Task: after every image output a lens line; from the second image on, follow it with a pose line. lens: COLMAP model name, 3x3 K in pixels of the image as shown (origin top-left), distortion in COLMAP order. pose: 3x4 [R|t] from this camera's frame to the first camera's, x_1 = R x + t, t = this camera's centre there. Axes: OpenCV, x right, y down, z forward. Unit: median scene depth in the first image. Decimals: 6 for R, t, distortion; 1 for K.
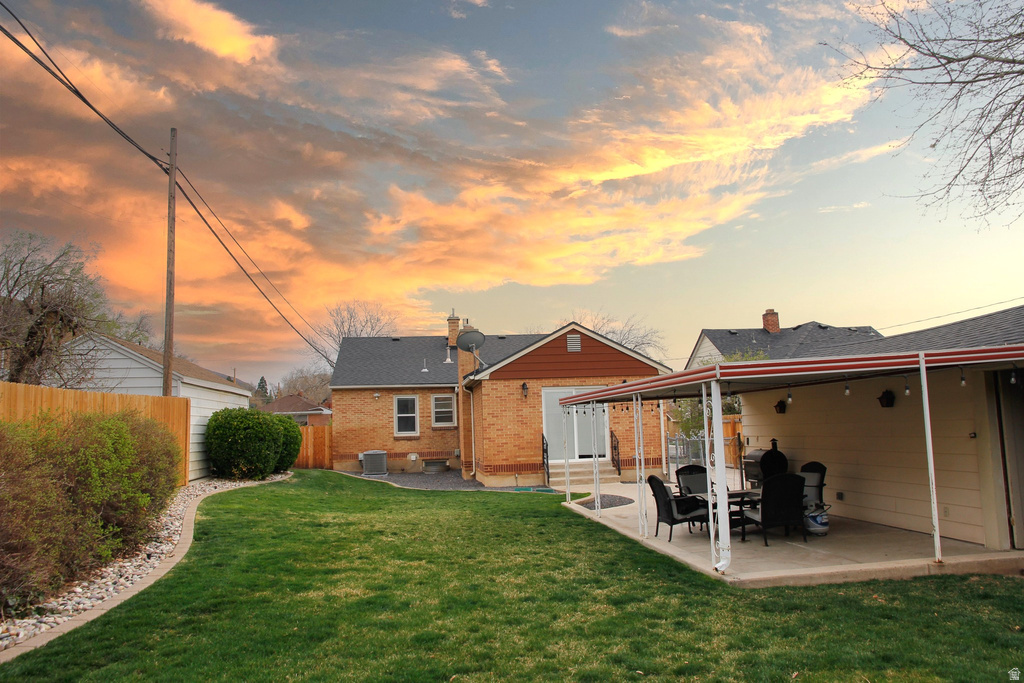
lens RADIAL K [[744.7, 0, 507.0], [0, 744.7, 343.4], [0, 0, 1]] dist [-0.005921, 0.007247]
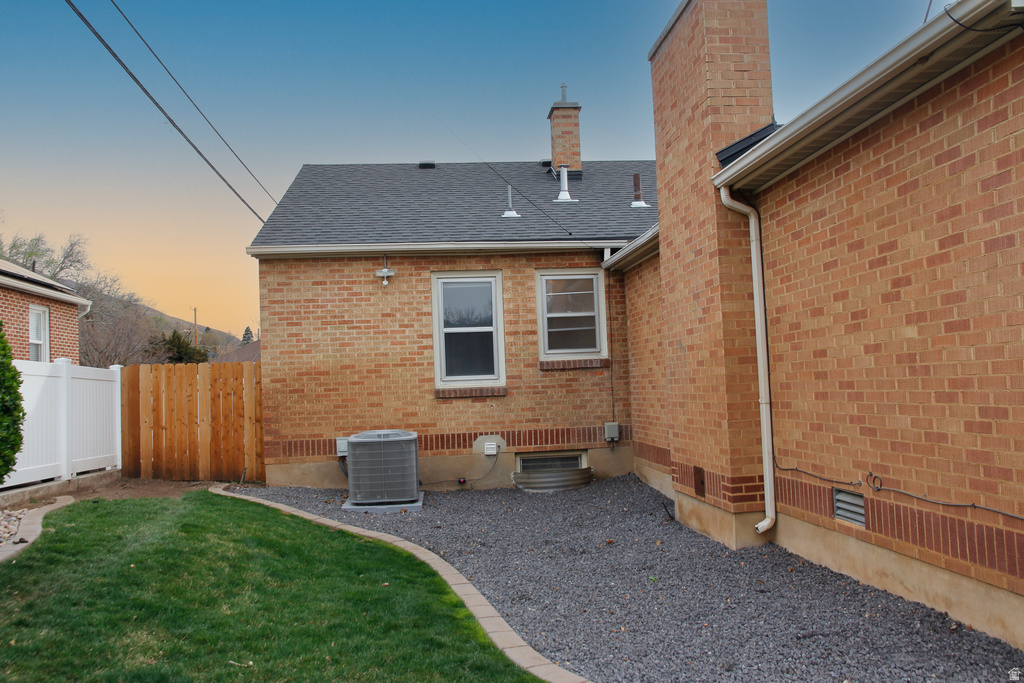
lens RADIAL K [[854.8, 0, 516.7], [0, 854.8, 337.2], [0, 0, 1]] dist [-0.001890, 0.003714]
pose [[0.999800, -0.010924, -0.016744, -0.105619], [0.011866, 0.998290, 0.057232, 0.077041], [0.016090, -0.057419, 0.998221, 0.593098]]
